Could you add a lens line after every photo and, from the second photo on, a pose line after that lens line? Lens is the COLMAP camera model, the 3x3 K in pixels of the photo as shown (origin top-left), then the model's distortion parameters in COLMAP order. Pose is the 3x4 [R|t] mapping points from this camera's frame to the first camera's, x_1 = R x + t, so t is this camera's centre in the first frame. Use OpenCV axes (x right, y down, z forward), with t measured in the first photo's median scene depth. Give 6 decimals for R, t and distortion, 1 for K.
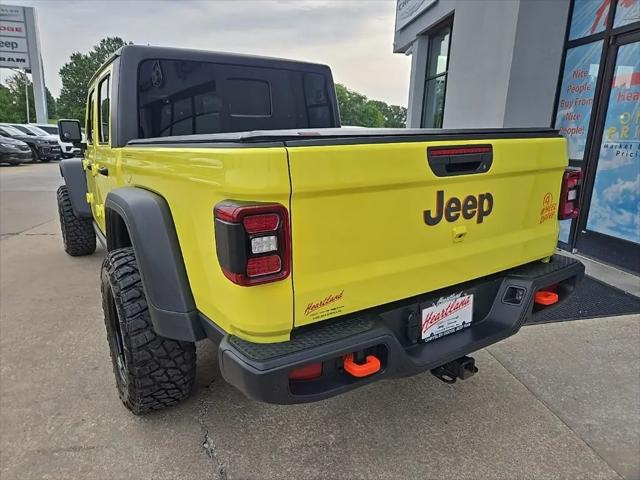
lens RADIAL K [[428.8, 0, 318.9], [0, 428.8, 239.5], [0, 0, 1]] dist [0.073197, -0.059465]
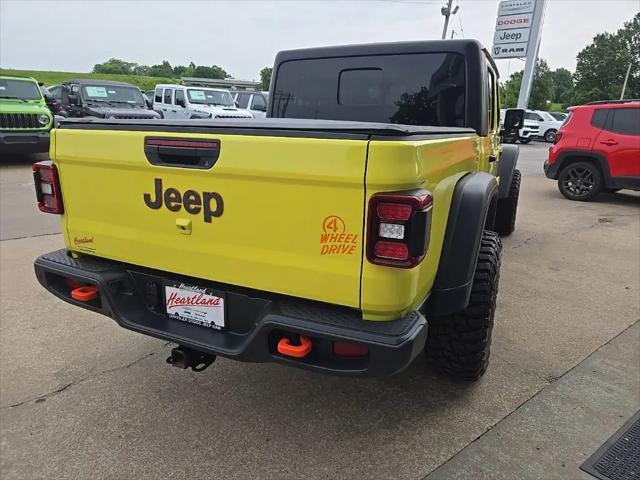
lens RADIAL K [[428.8, 0, 318.9], [0, 428.8, 239.5], [0, 0, 1]] dist [0.073197, -0.059465]
pose [[0.515814, 0.246978, -0.820328, 1.091920], [-0.219664, 0.963660, 0.152009, -0.169364], [0.828060, 0.101788, 0.551322, 0.583495]]
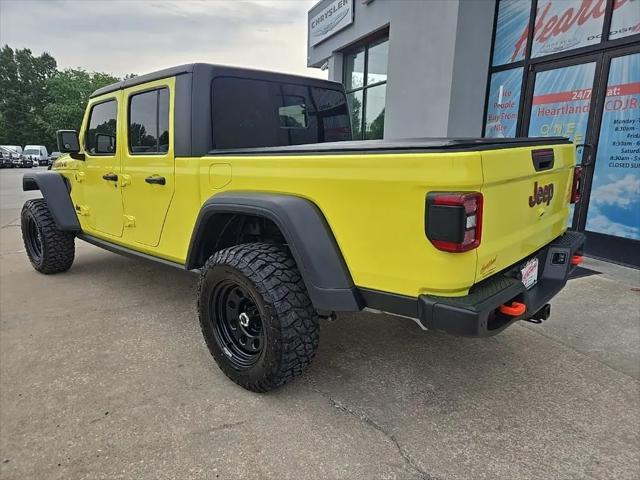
lens RADIAL K [[428.8, 0, 318.9], [0, 428.8, 239.5], [0, 0, 1]] dist [0.073197, -0.059465]
pose [[0.968799, -0.060911, 0.240247, -0.574526], [0.065732, 0.997764, -0.012096, 0.033445], [-0.238973, 0.027510, 0.970636, -0.144021]]
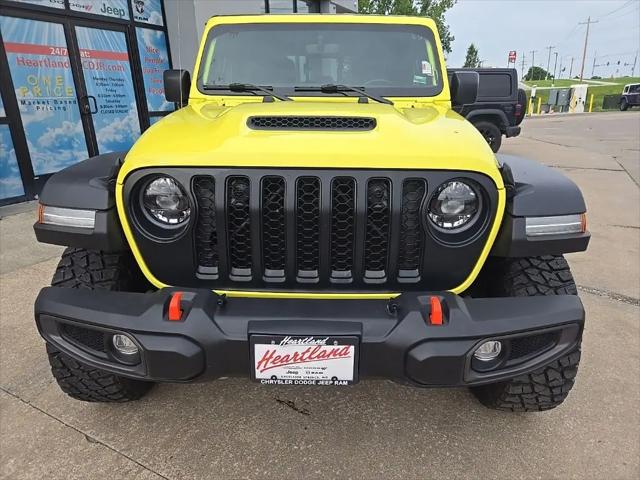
lens RADIAL K [[428.8, 0, 318.9], [0, 428.8, 239.5], [0, 0, 1]] dist [0.073197, -0.059465]
pose [[-0.823412, -0.179807, 0.538202, -1.649835], [0.131963, 0.861786, 0.489807, -0.853947], [-0.551886, 0.474336, -0.685877, 3.564955]]
